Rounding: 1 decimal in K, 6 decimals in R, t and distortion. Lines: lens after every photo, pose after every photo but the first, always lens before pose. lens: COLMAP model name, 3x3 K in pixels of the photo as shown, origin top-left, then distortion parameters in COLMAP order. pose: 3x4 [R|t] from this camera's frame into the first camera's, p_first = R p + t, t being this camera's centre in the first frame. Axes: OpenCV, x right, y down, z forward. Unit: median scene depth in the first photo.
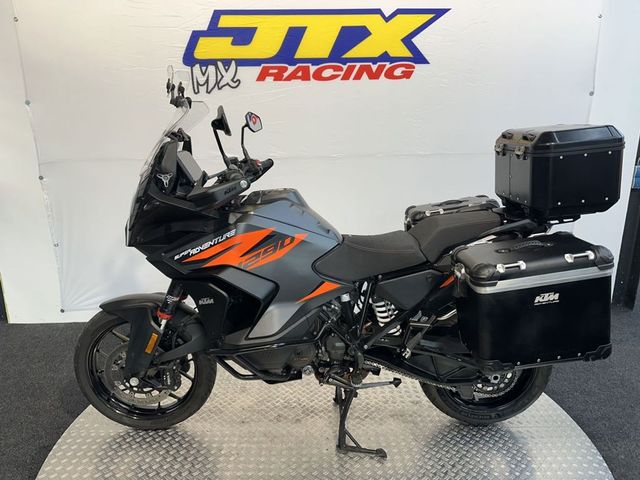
lens RADIAL K [[460.6, 0, 322.1], [0, 460.6, 240.5], [0, 0, 1]] dist [0.012814, -0.041914]
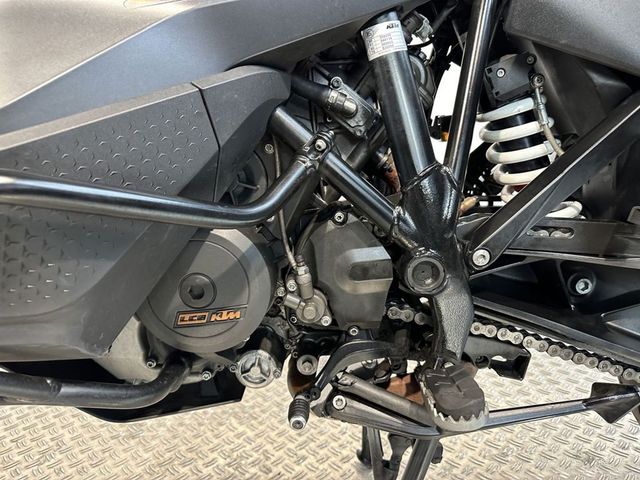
lens RADIAL K [[460.6, 0, 320.8], [0, 460.6, 245.6], [0, 0, 1]] dist [0.012814, -0.041914]
pose [[0.997956, -0.042868, -0.047393, 0.023801], [0.041071, 0.998423, -0.038265, 0.225644], [0.048958, 0.036240, 0.998143, 0.741265]]
